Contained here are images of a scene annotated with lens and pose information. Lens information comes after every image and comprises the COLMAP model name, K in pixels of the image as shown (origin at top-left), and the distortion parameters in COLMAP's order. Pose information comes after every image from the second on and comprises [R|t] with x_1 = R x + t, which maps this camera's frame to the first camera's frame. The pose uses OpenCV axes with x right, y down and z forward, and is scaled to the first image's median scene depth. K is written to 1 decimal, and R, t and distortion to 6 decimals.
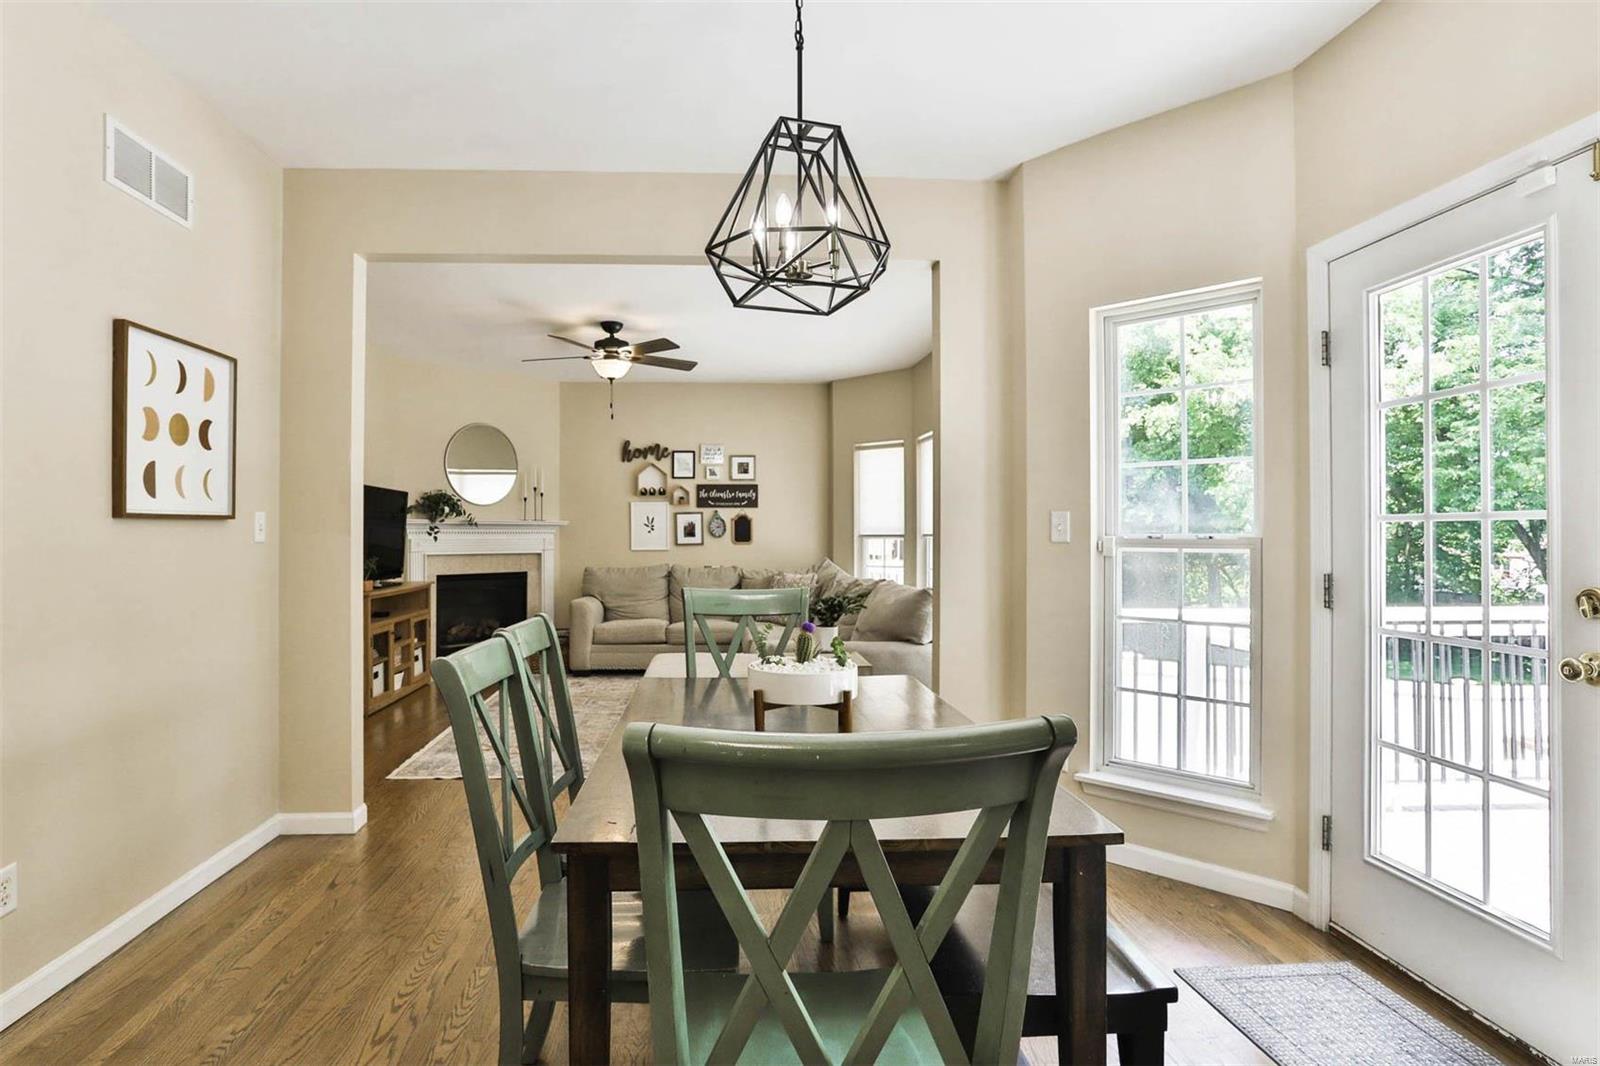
lens RADIAL K [[838.0, 0, 740.9], [0, 838.0, 537.6], [0, 0, 1]] dist [-0.067869, 0.033091]
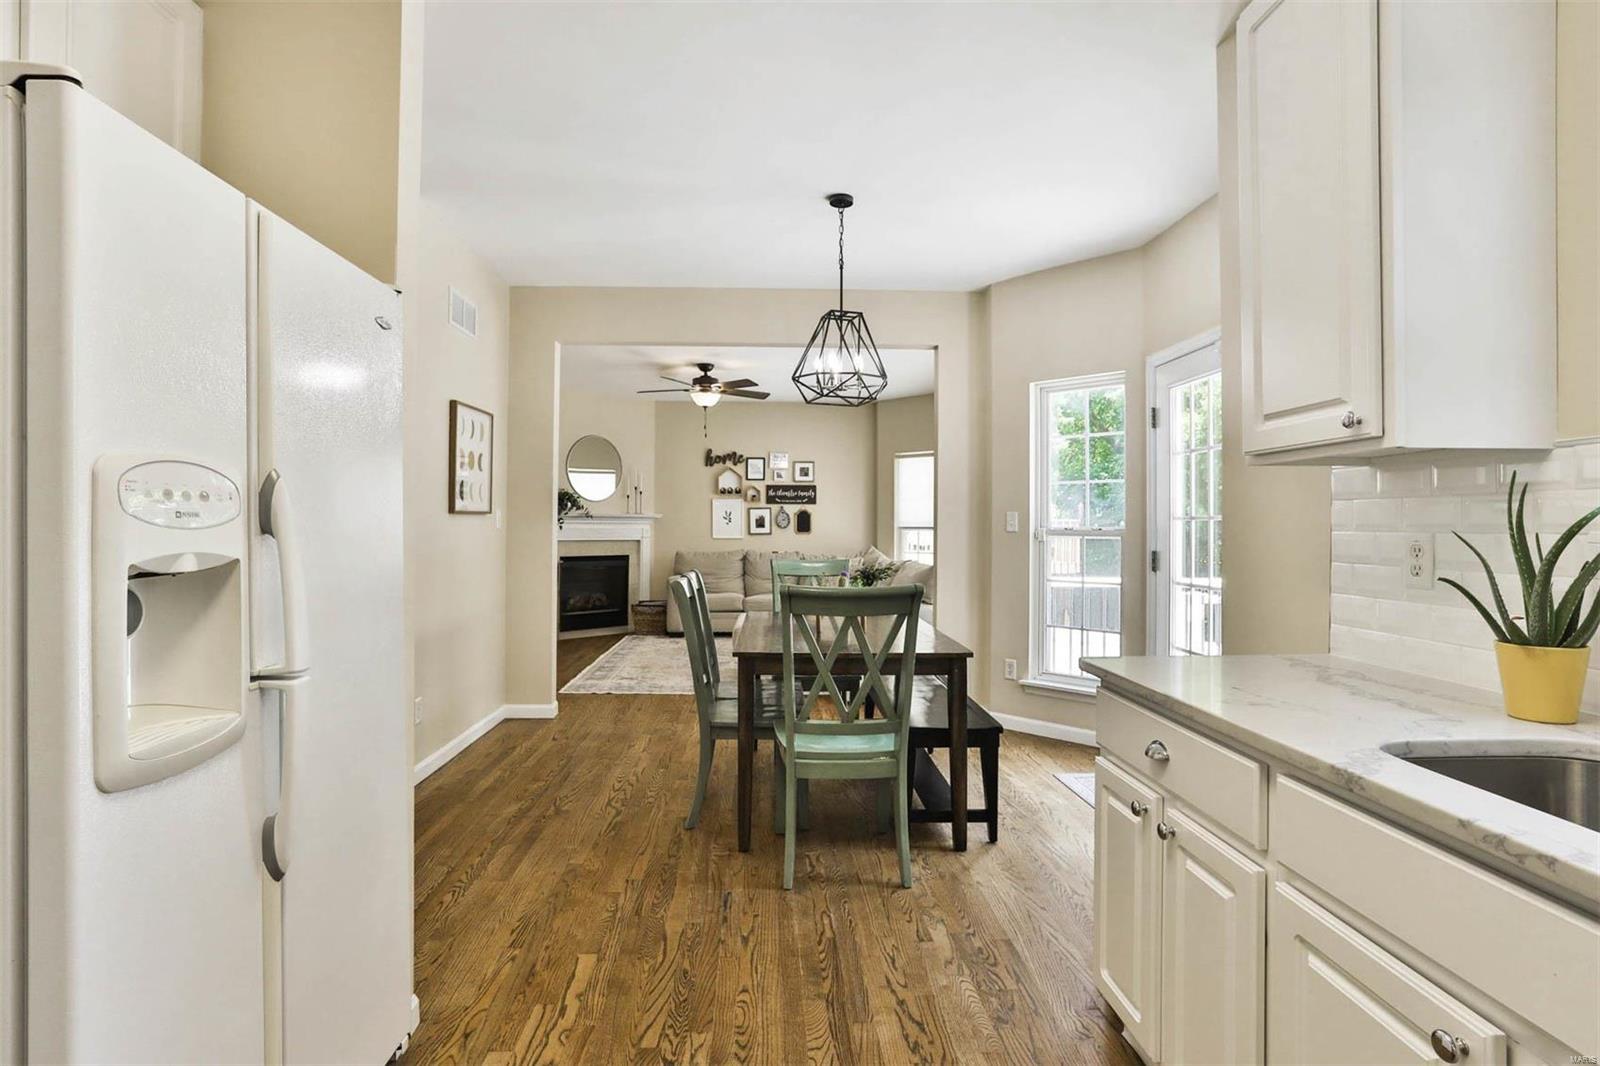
lens RADIAL K [[830.3, 0, 784.0], [0, 830.3, 525.6], [0, 0, 1]] dist [-0.054238, 0.031660]
pose [[0.999833, 0.006326, -0.017152, -0.006136], [-0.006408, 0.999968, -0.004712, 0.001644], [0.017122, 0.004821, 0.999842, -0.232719]]
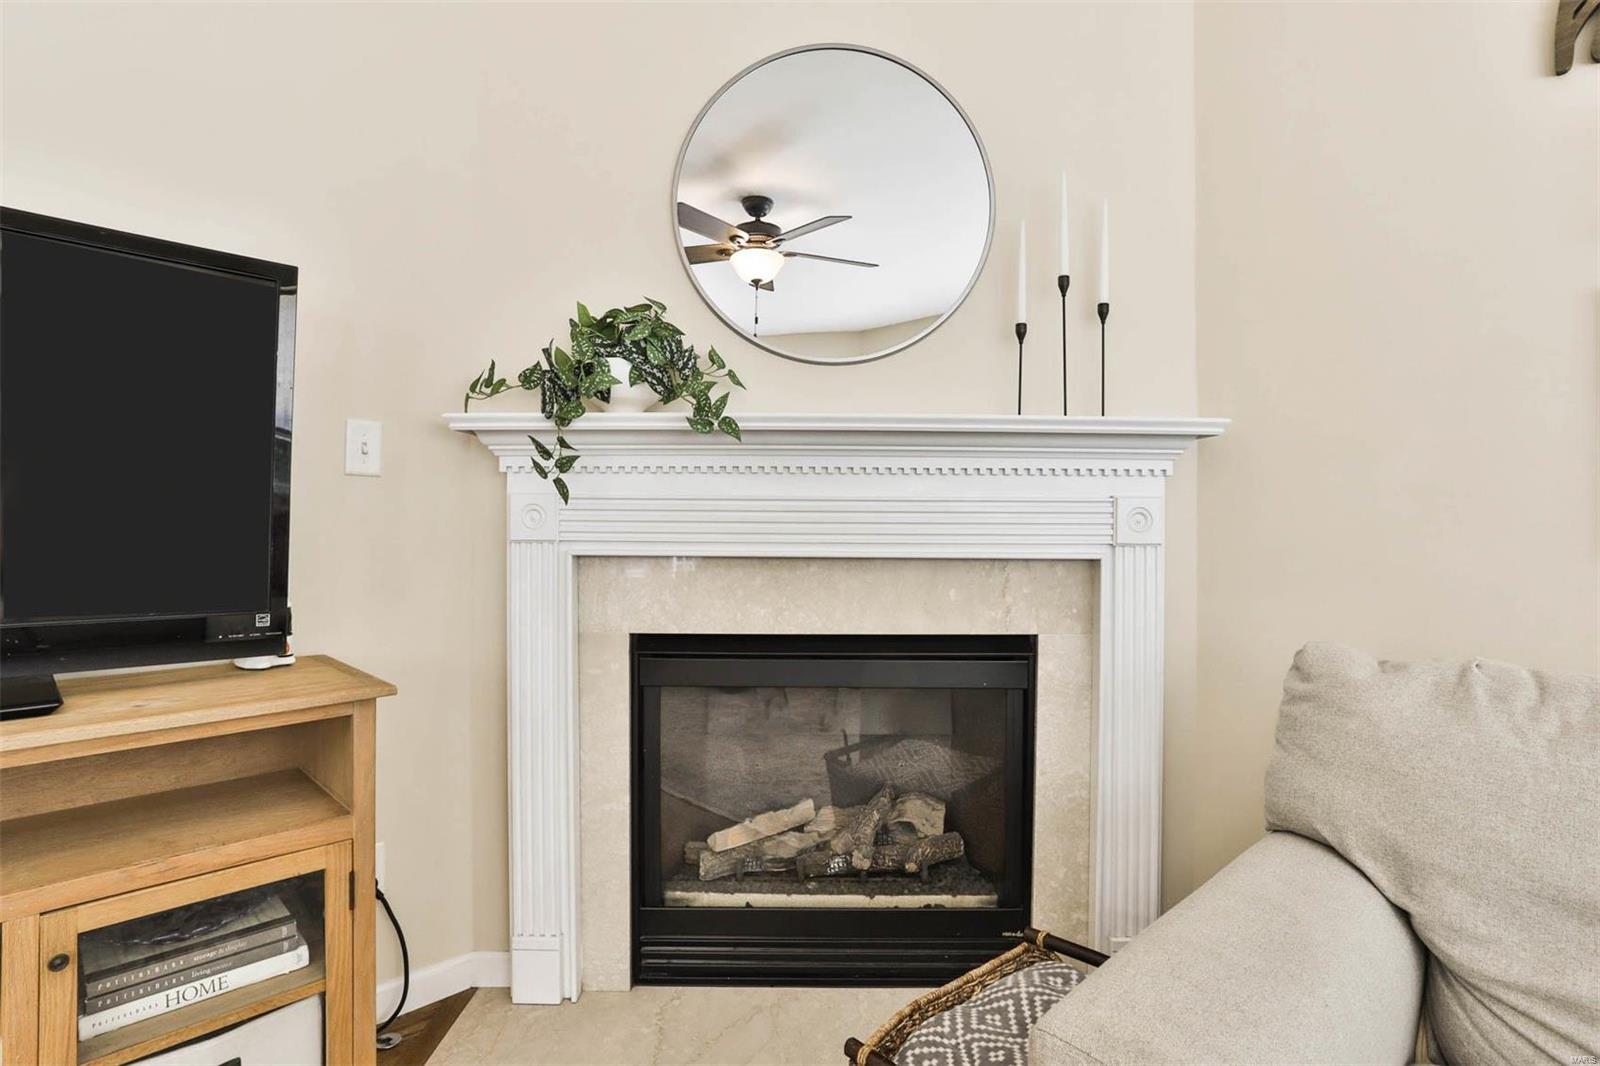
lens RADIAL K [[819.5, 0, 806.8], [0, 819.5, 531.8], [0, 0, 1]] dist [-0.013611, 0.000154]
pose [[0.677473, 0.008505, -0.735498, -0.132529], [-0.009212, 0.999953, 0.003078, 0.011395], [0.735490, 0.004691, 0.677519, 0.825368]]
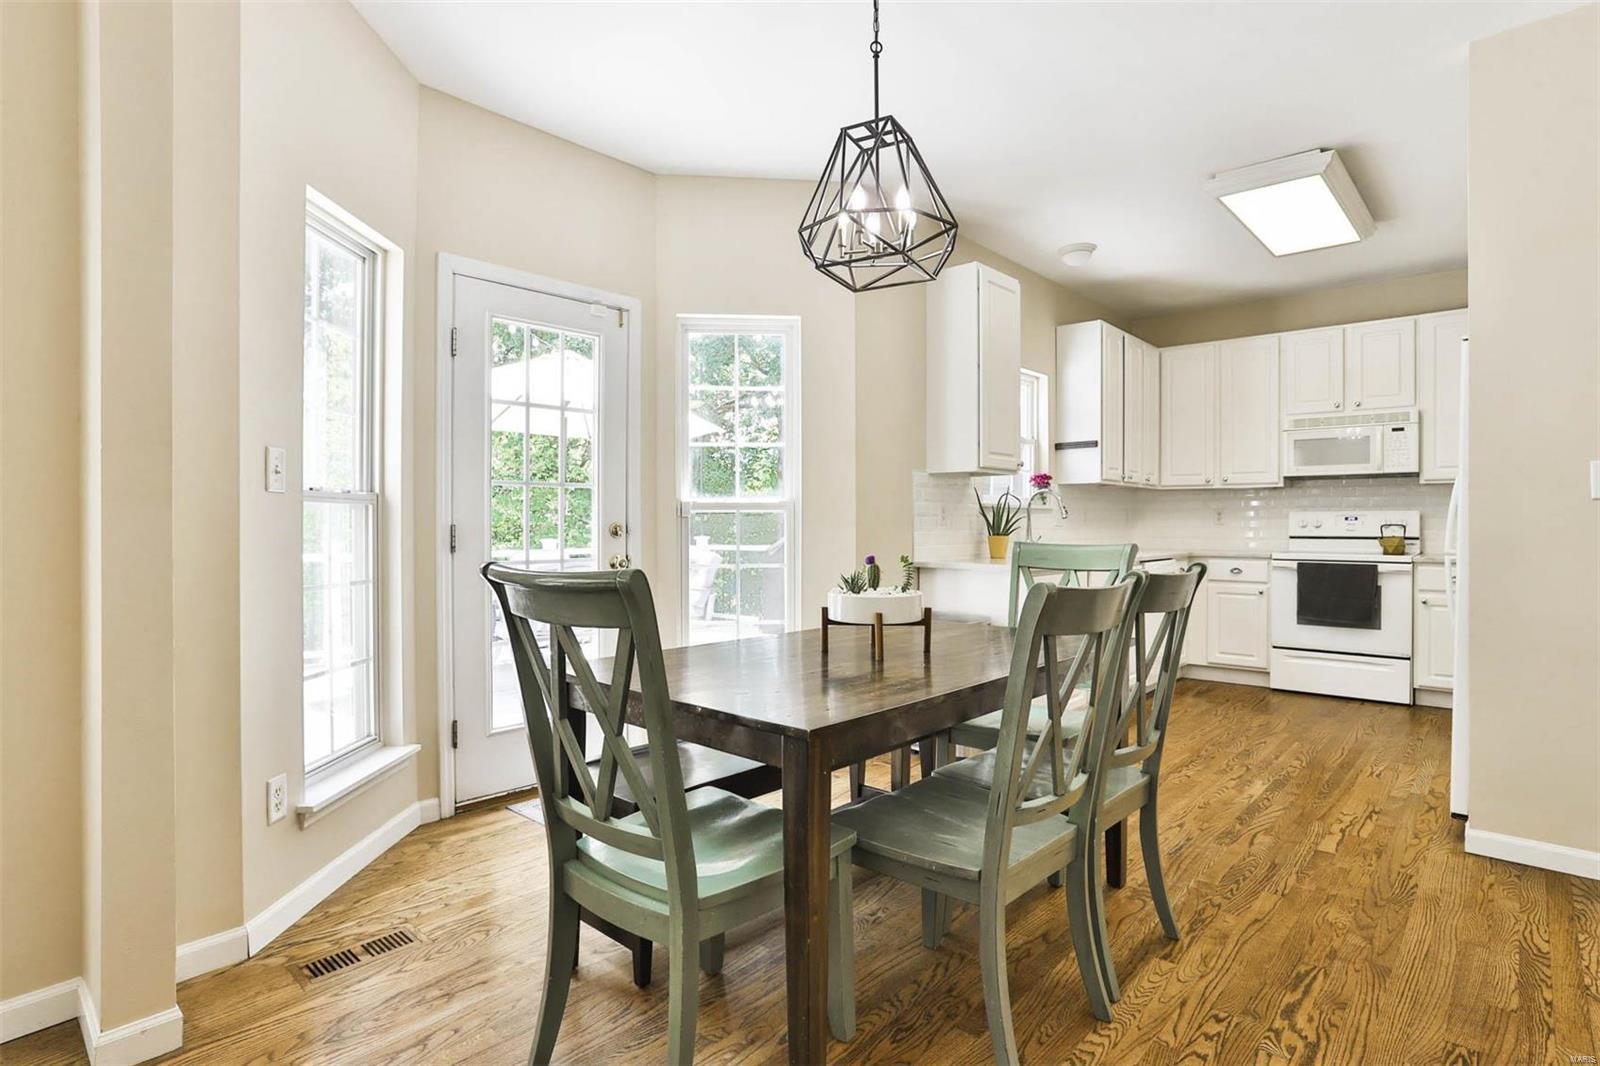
lens RADIAL K [[830.3, 0, 784.0], [0, 830.3, 525.6], [0, 0, 1]] dist [-0.054238, 0.031660]
pose [[-0.706402, -0.001337, 0.707810, -0.167722], [0.004809, 0.999966, 0.006688, 0.013055], [-0.707795, 0.008128, -0.706372, 0.492412]]
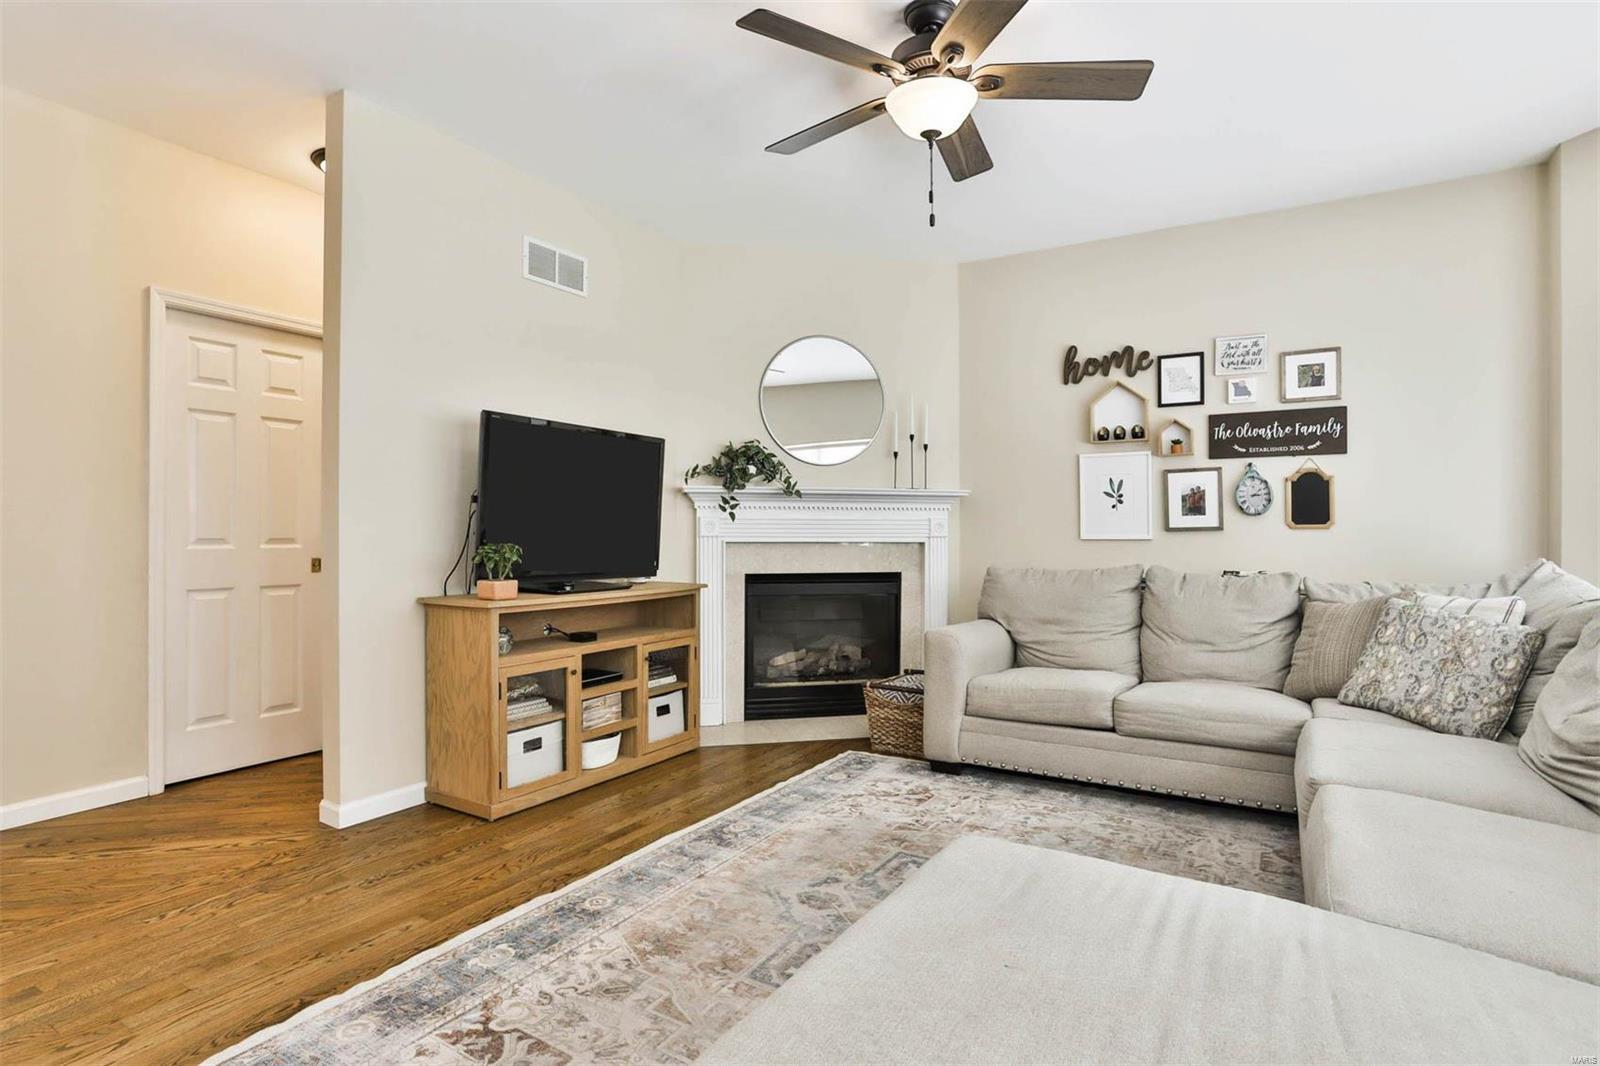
lens RADIAL K [[814.2, 0, 778.8], [0, 814.2, 530.9], [0, 0, 1]] dist [-0.070129, 0.042610]
pose [[0.820557, 0.001626, -0.571562, 0.014208], [-0.005551, 0.999971, -0.005125, 0.014461], [0.571538, 0.007378, 0.820543, 0.474755]]
